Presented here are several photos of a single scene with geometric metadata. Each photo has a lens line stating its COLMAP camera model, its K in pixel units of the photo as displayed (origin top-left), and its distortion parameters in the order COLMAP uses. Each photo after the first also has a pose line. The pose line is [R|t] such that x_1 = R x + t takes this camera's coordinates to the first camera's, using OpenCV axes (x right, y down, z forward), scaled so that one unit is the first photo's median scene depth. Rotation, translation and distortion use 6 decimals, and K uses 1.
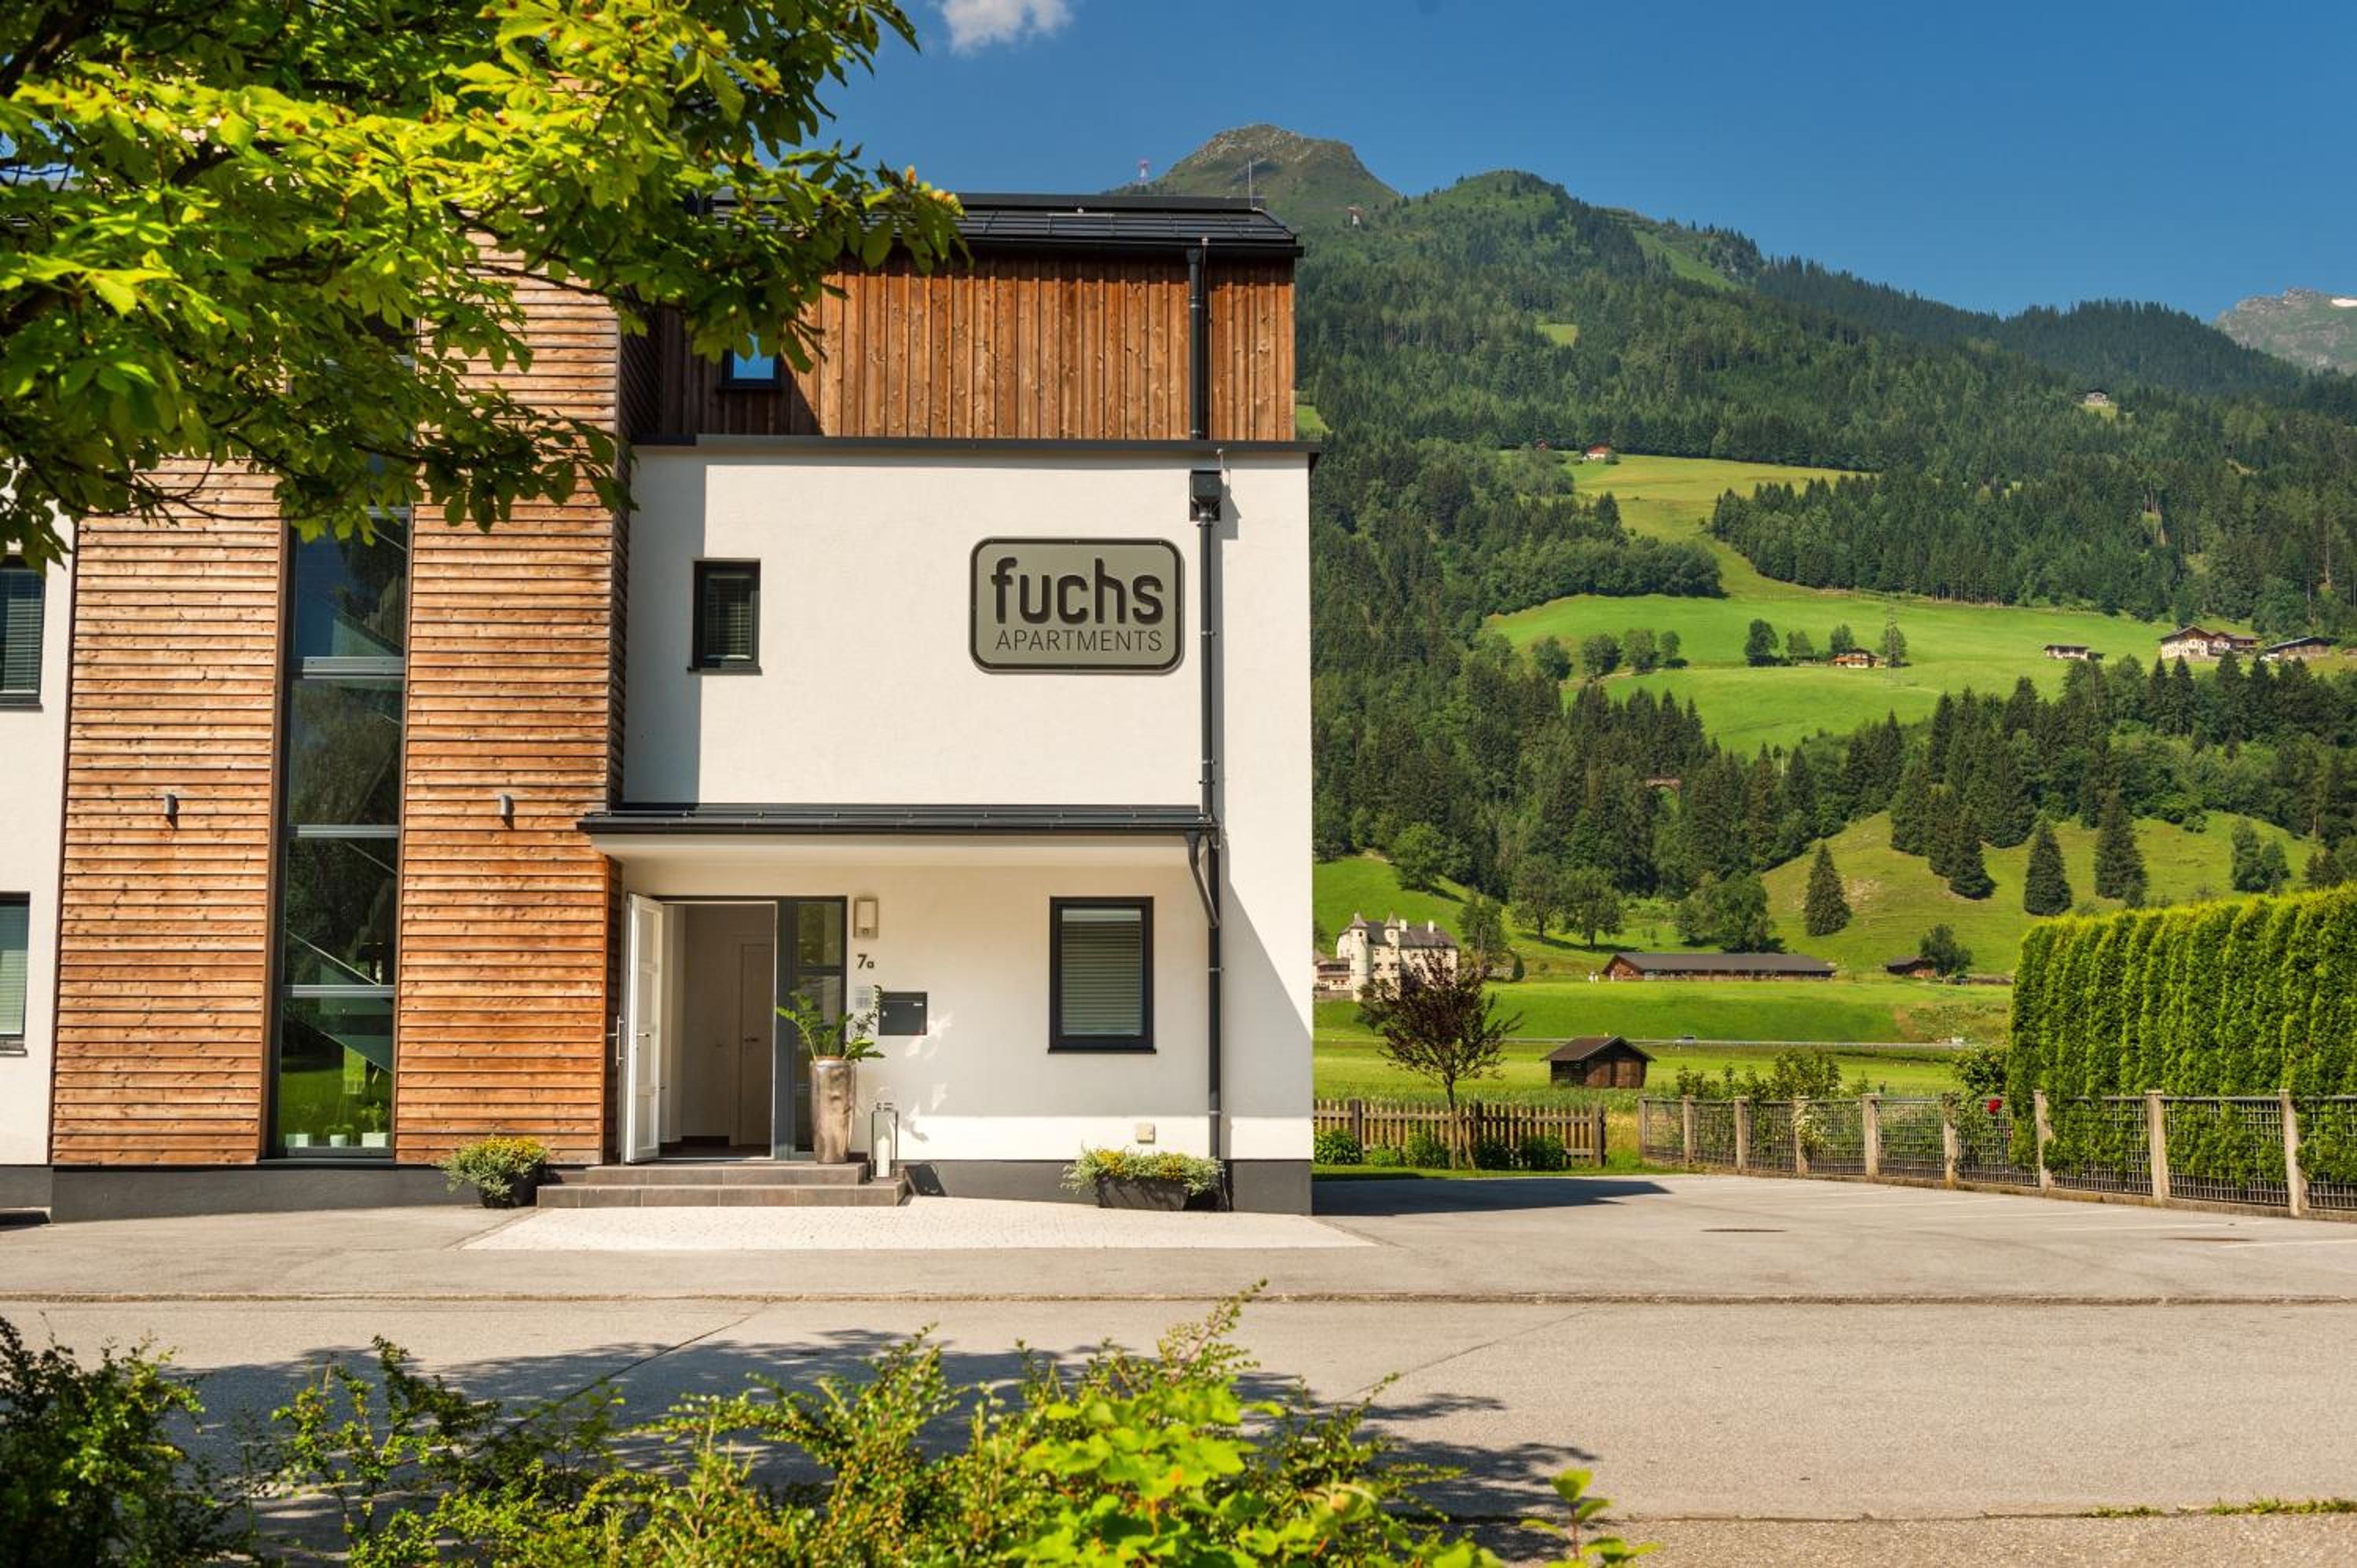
lens RADIAL K [[2451.1, 0, 1155.5], [0, 2451.1, 840.9], [0, 0, 1]] dist [0.000399, 0.000000]
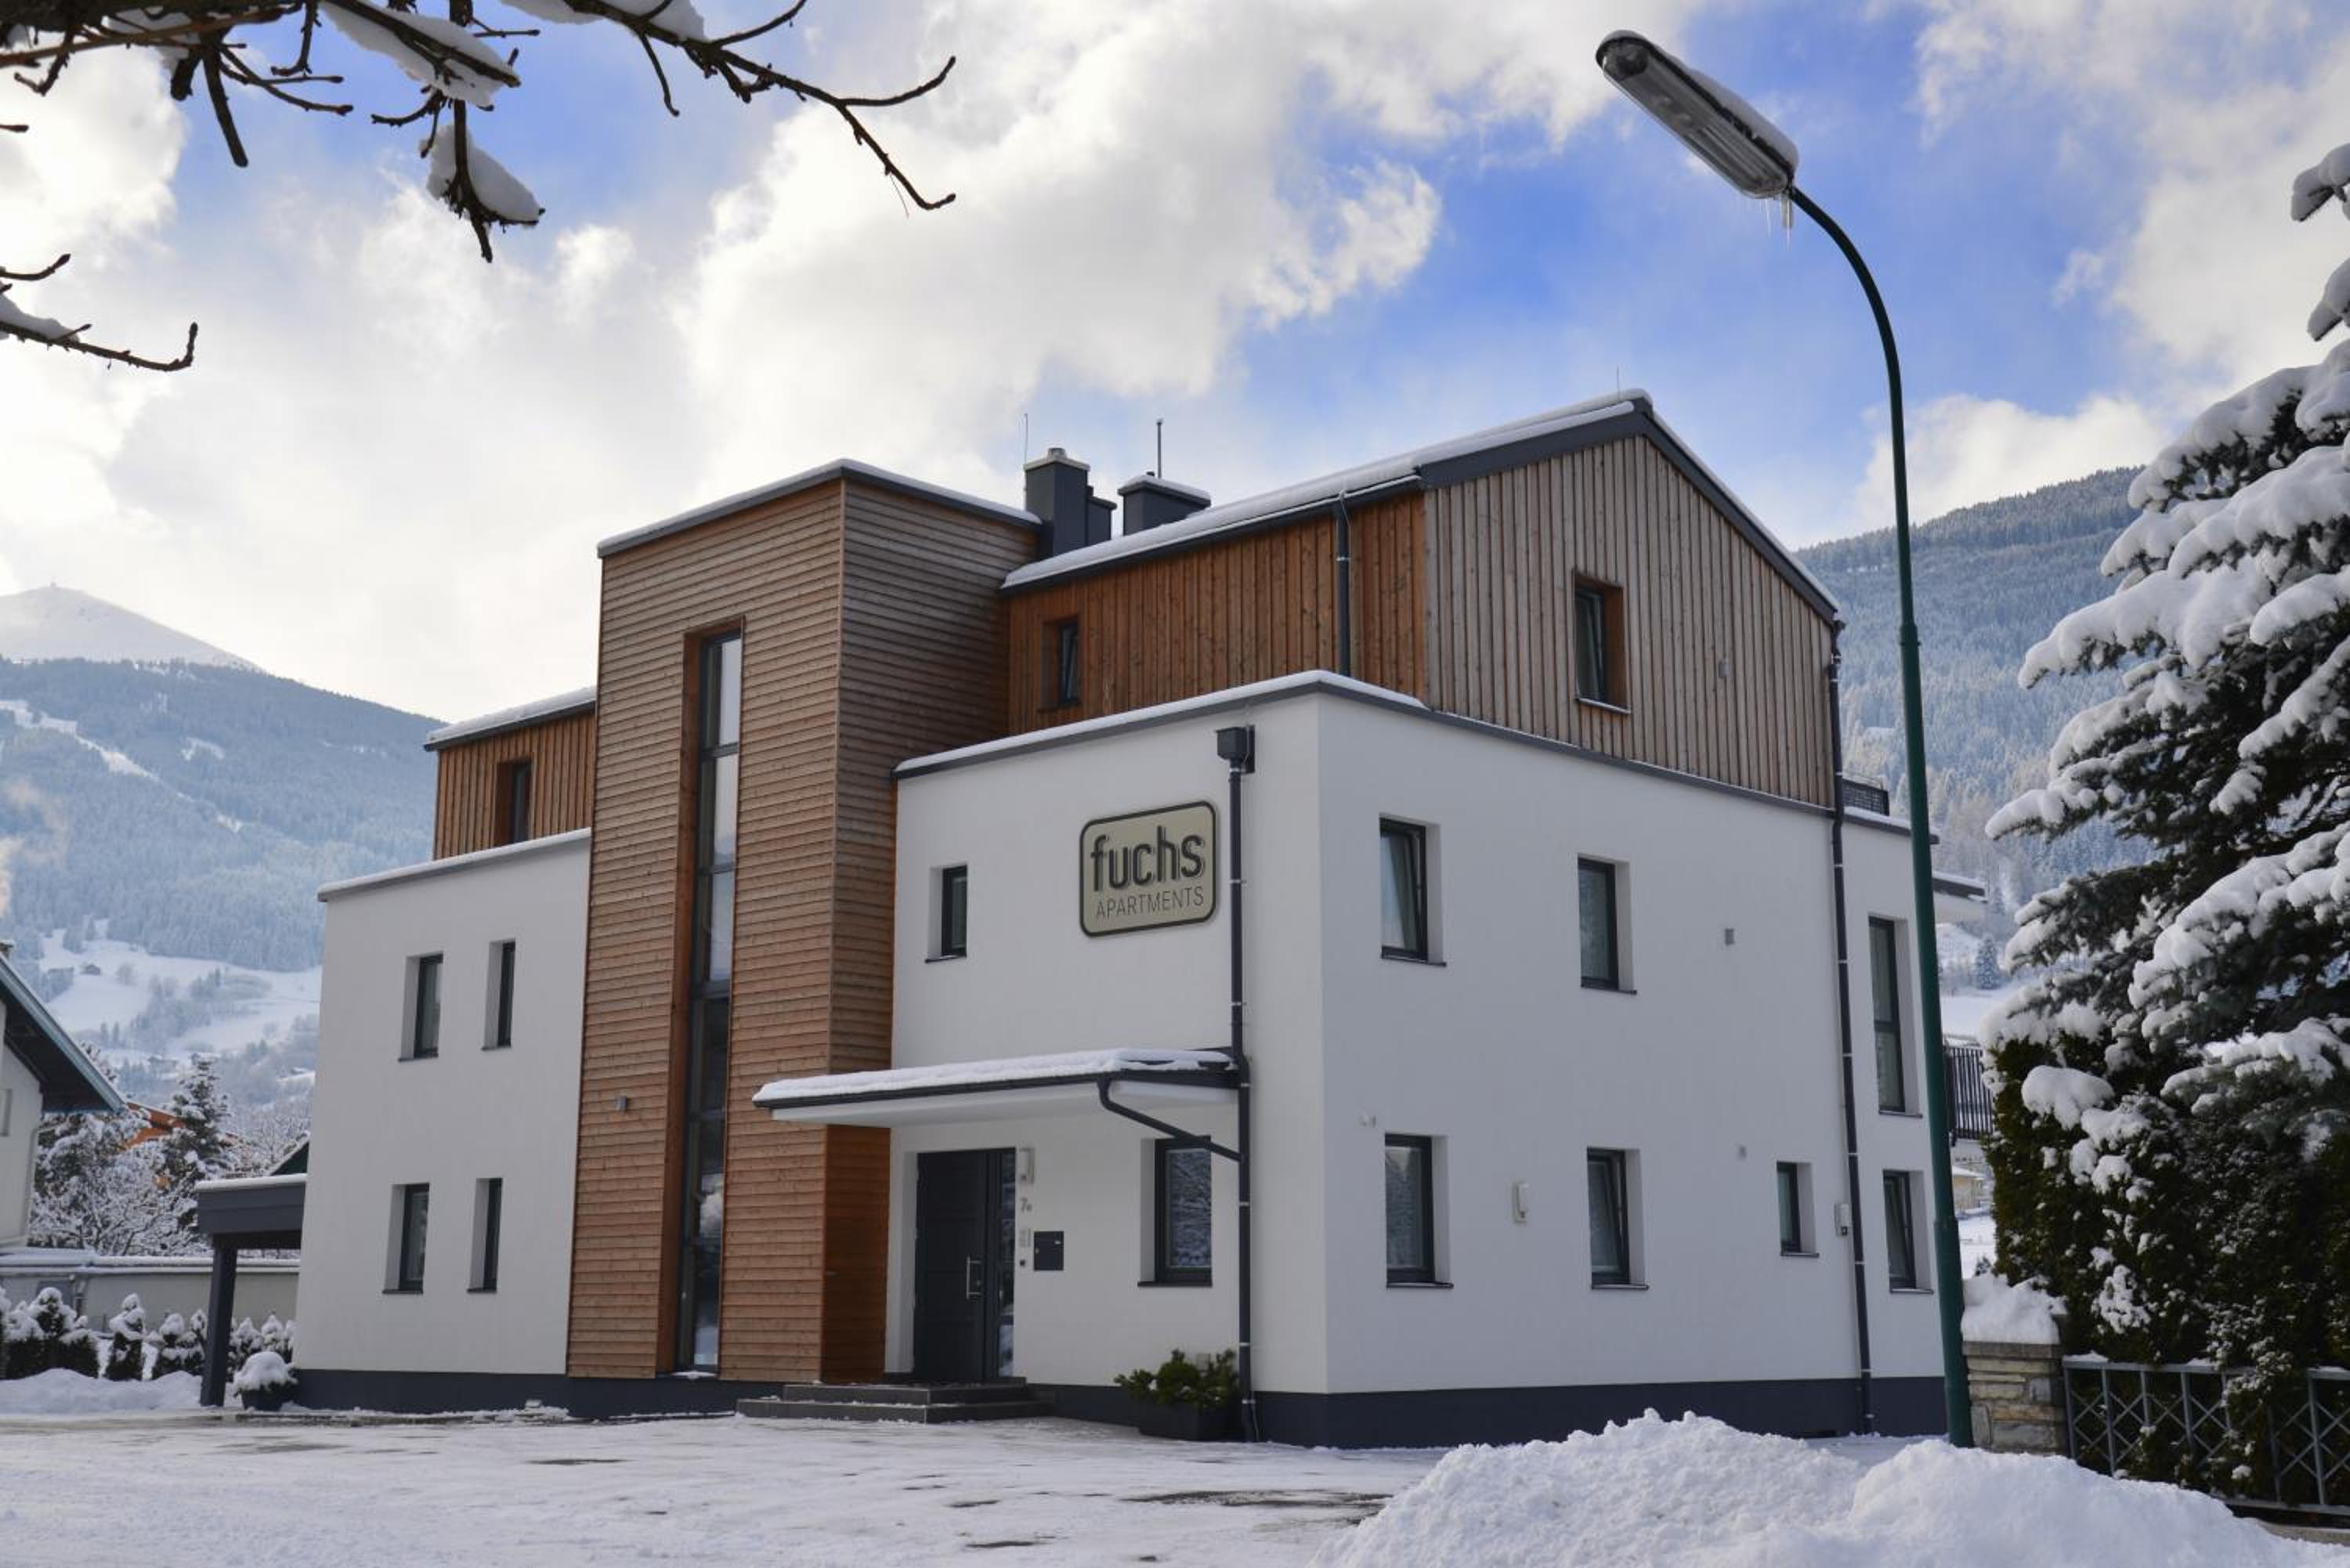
lens RADIAL K [[2692.3, 0, 1228.7], [0, 2692.3, 757.0], [0, 0, 1]] dist [-0.018536, 0.000000]
pose [[0.676785, -0.149902, -0.720757, 0.865479], [0.067592, 0.987567, -0.141925, 0.026965], [0.733071, 0.047335, 0.678503, 0.211562]]
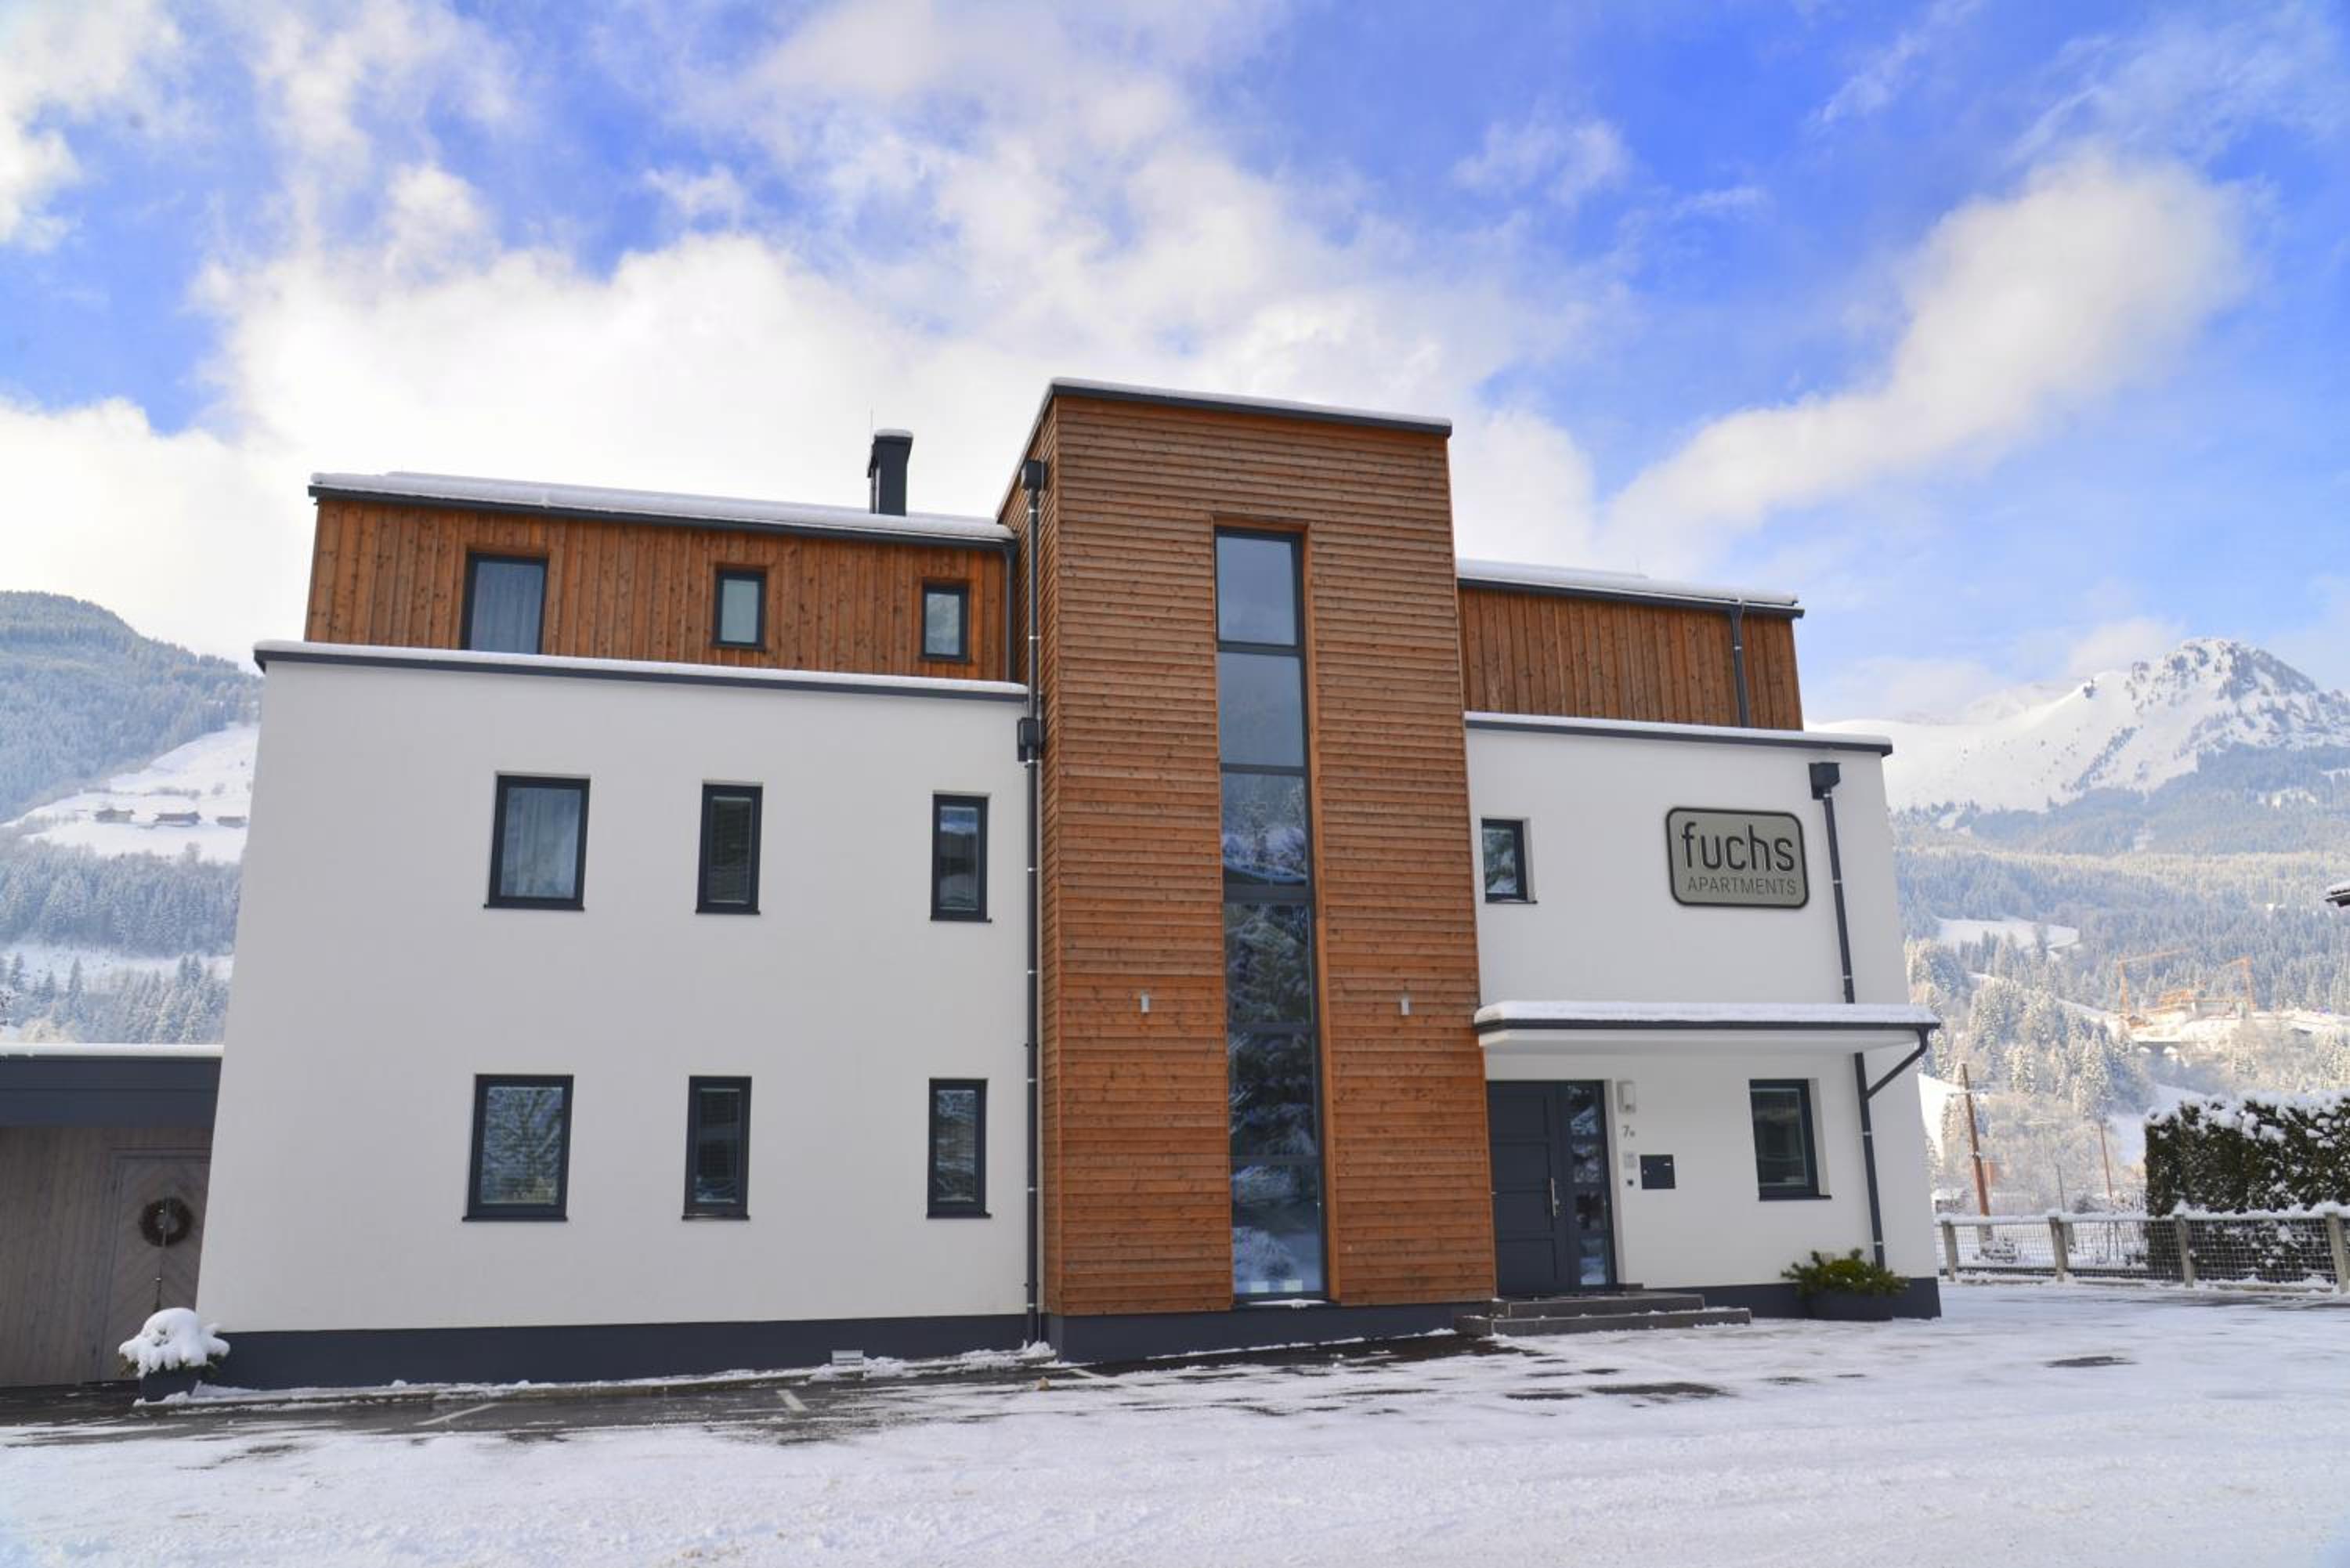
lens RADIAL K [[1775.8, 0, 1220.1], [0, 1775.8, 801.0], [0, 0, 1]] dist [-0.067267, 0.012091]
pose [[0.979390, 0.025143, 0.200408, -0.500608], [0.005252, 0.988716, -0.149712, 0.015380], [-0.201911, 0.147679, 0.968206, 0.125502]]
